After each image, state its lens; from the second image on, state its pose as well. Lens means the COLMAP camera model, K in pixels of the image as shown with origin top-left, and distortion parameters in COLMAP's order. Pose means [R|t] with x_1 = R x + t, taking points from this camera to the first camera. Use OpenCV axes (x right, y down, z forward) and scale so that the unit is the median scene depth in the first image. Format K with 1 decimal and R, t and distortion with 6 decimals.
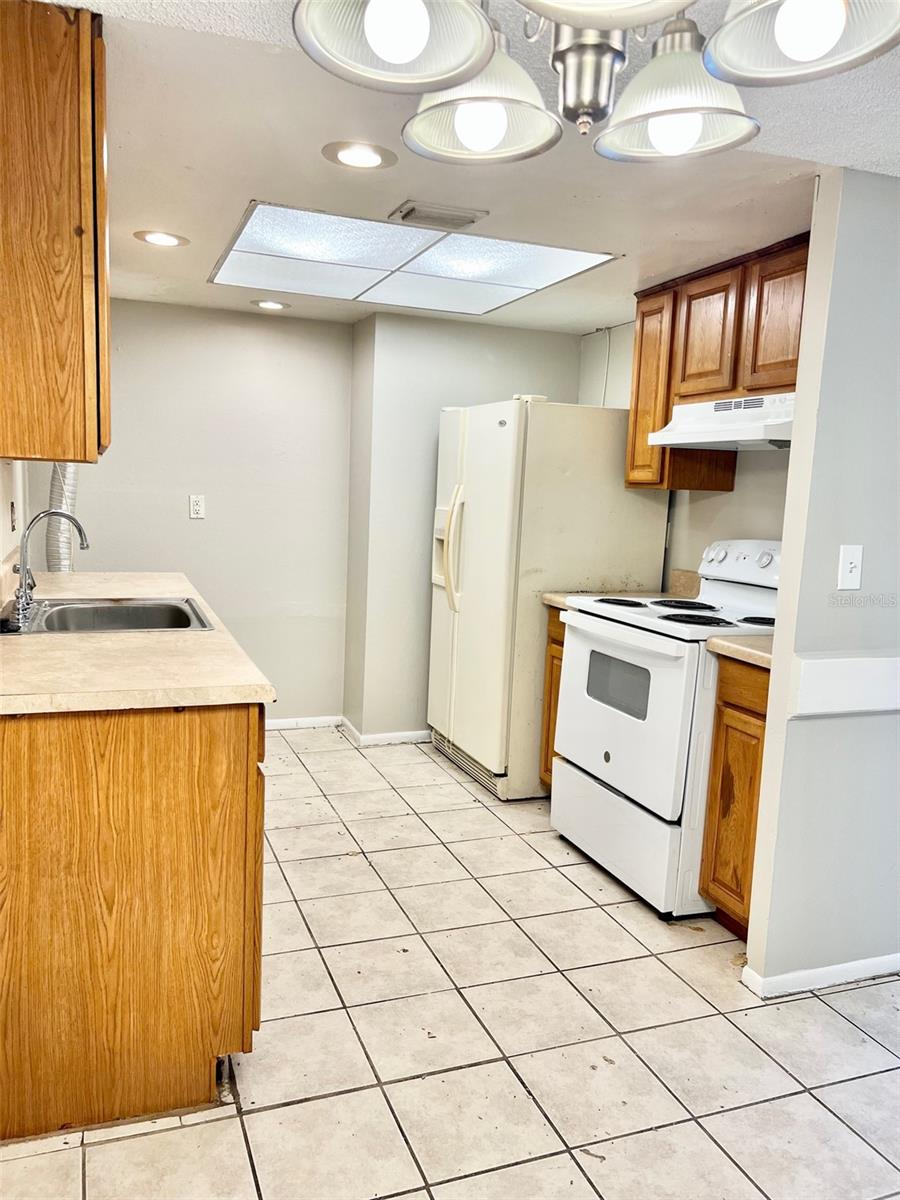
lens RADIAL K [[901.1, 0, 447.5], [0, 901.1, 602.8], [0, 0, 1]] dist [0.028380, -0.021413]
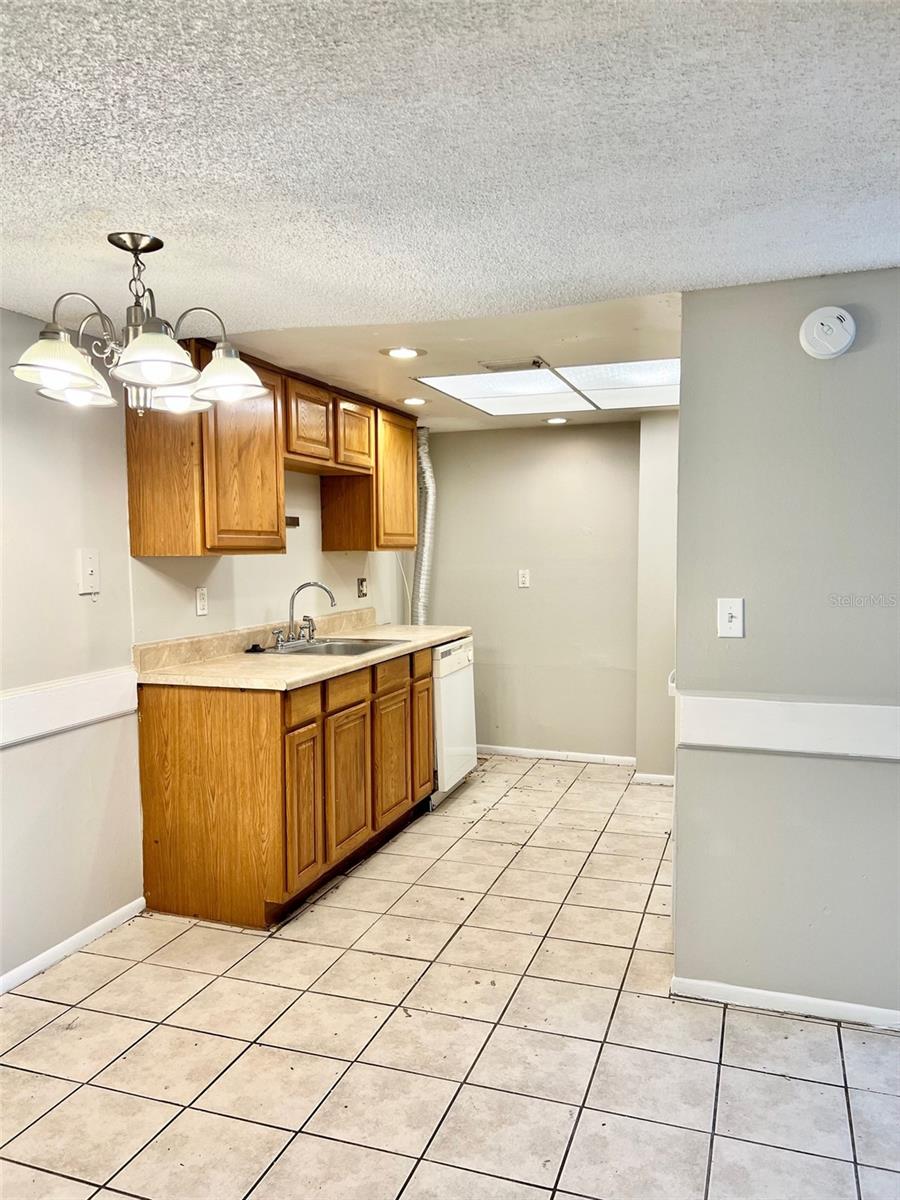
lens RADIAL K [[901.1, 0, 449.1], [0, 901.1, 596.9], [0, 0, 1]] dist [0.028380, -0.021413]
pose [[0.770593, -0.009687, -0.637254, 1.129696], [-0.046421, 0.996376, -0.071280, 0.040751], [0.635635, 0.084510, 0.767350, -0.130005]]
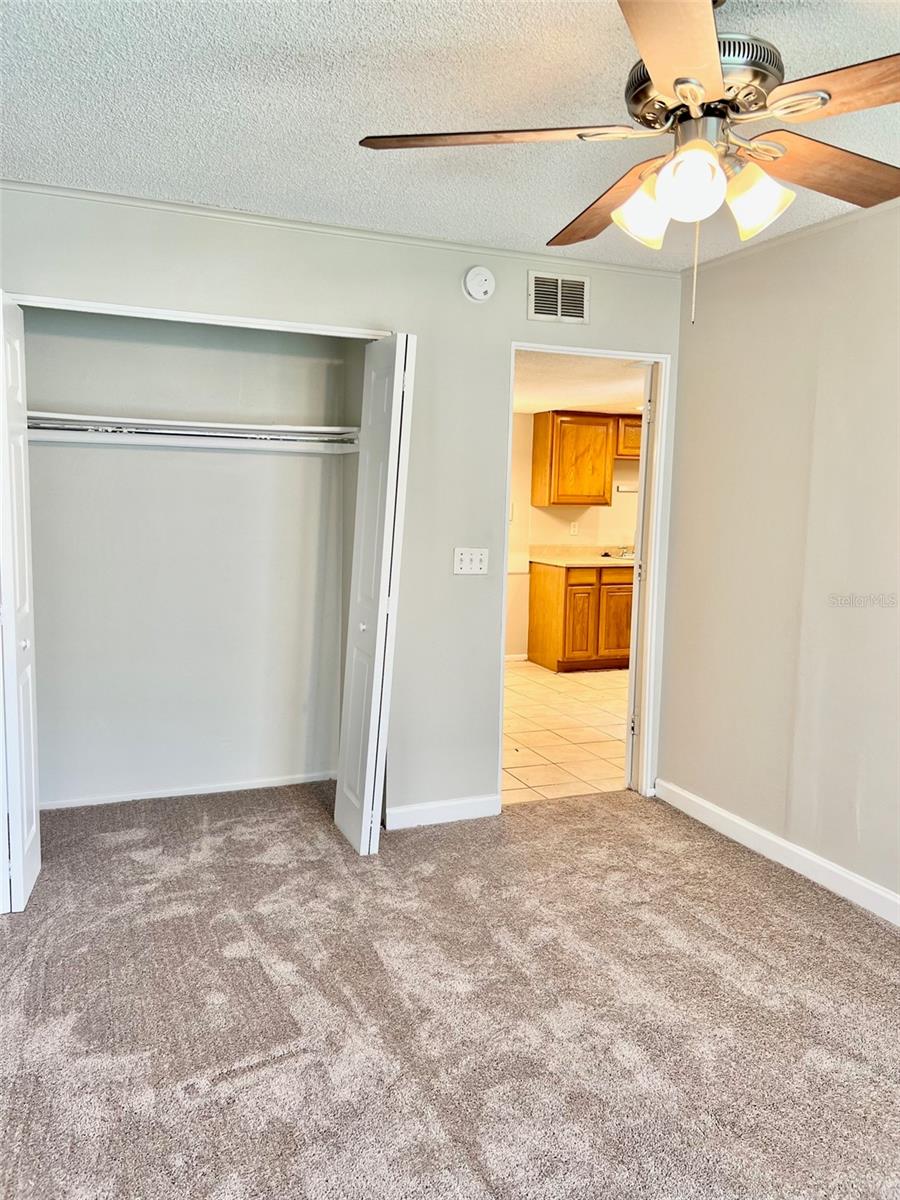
lens RADIAL K [[901.1, 0, 448.4], [0, 901.1, 601.0], [0, 0, 1]] dist [0.028380, -0.021413]
pose [[0.052074, 0.084277, -0.995081, 3.656935], [-0.153317, 0.985294, 0.075424, 0.040087], [0.986804, 0.148635, 0.064230, 0.275769]]
